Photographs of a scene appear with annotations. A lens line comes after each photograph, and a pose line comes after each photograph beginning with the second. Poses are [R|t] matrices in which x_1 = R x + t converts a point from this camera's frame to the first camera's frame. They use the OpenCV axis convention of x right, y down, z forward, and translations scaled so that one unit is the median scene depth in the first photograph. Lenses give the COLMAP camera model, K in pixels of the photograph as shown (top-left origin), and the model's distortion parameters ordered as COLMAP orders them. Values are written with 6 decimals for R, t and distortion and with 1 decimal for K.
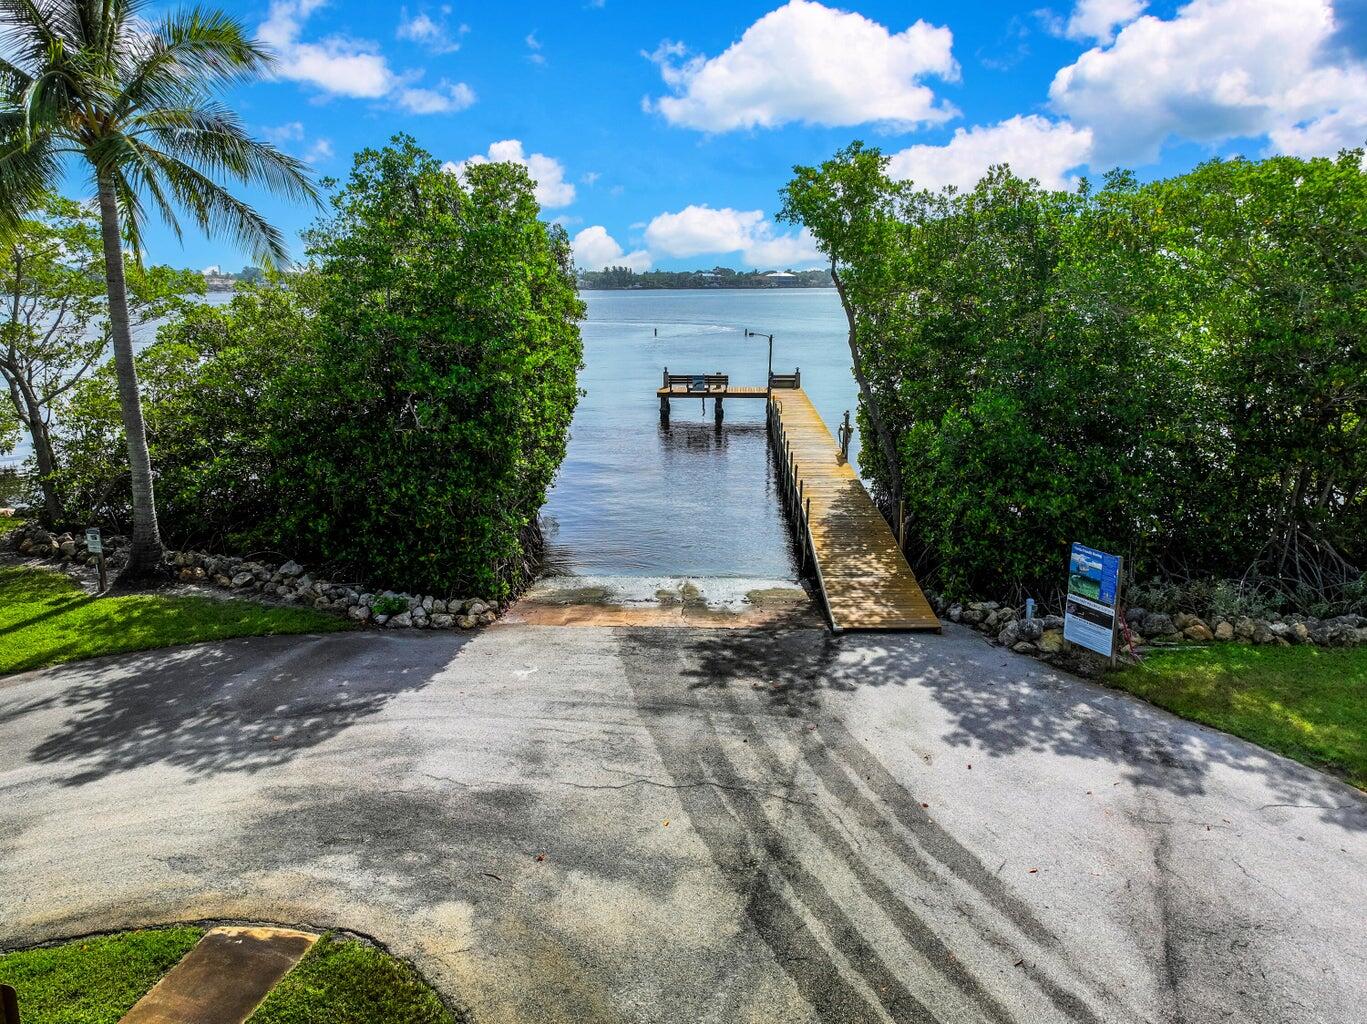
lens RADIAL K [[1009.8, 0, 683.5], [0, 1009.8, 512.0], [0, 0, 1]] dist [-0.001002, 0.000039]
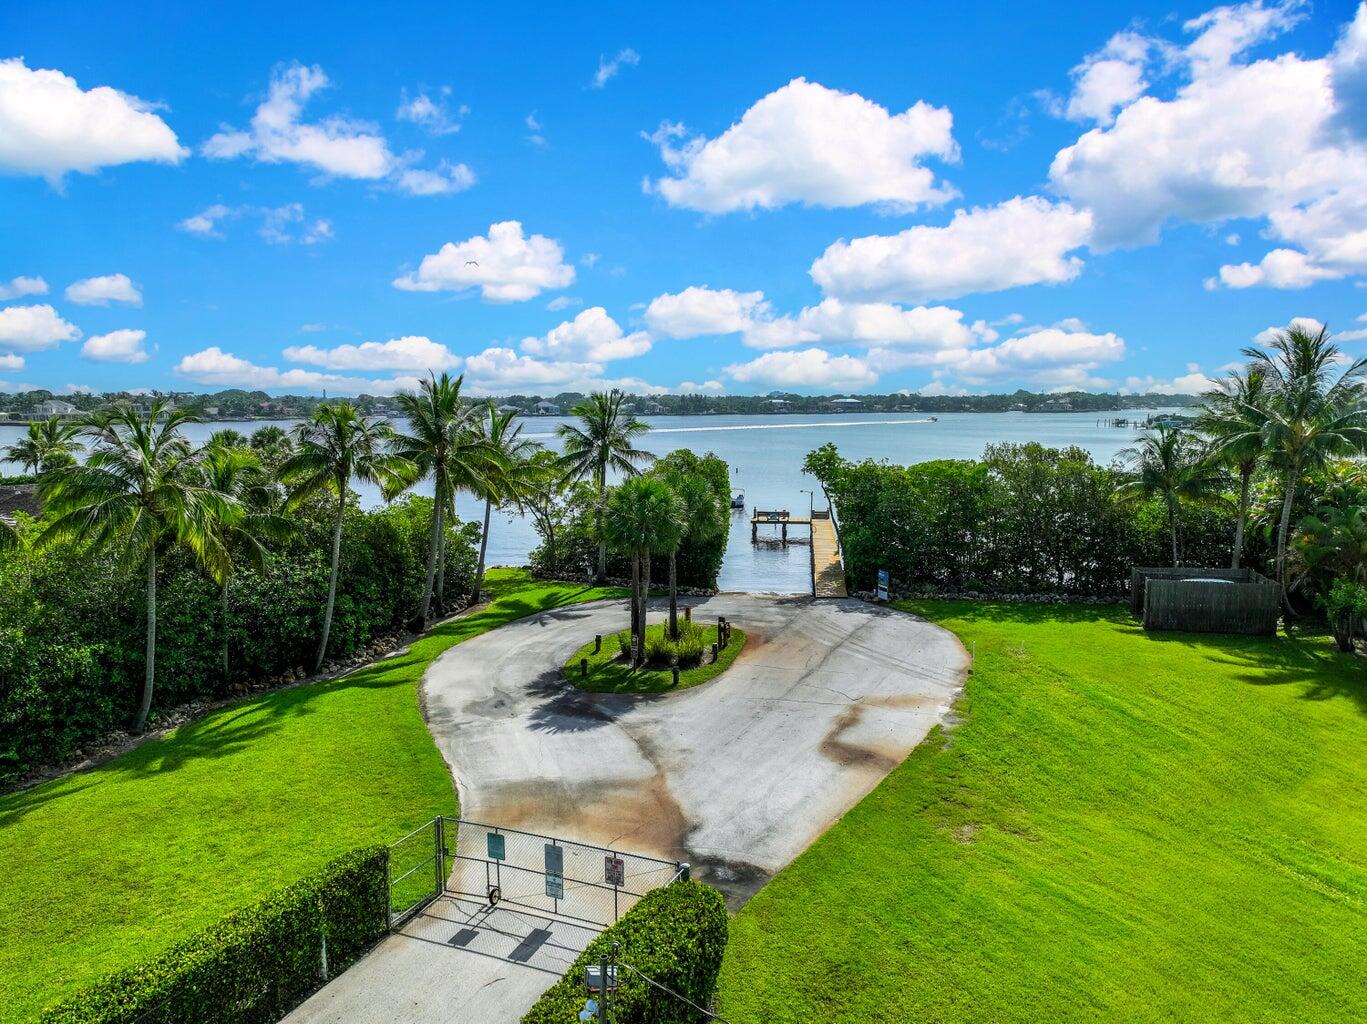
lens RADIAL K [[1009.8, 0, 683.5], [0, 1009.8, 512.0], [0, 0, 1]] dist [-0.001002, 0.000039]
pose [[0.997658, 0.007705, -0.067968, -0.024296], [-0.015412, 0.993406, -0.113605, 0.080607], [0.066645, 0.114386, 0.991198, -0.876809]]
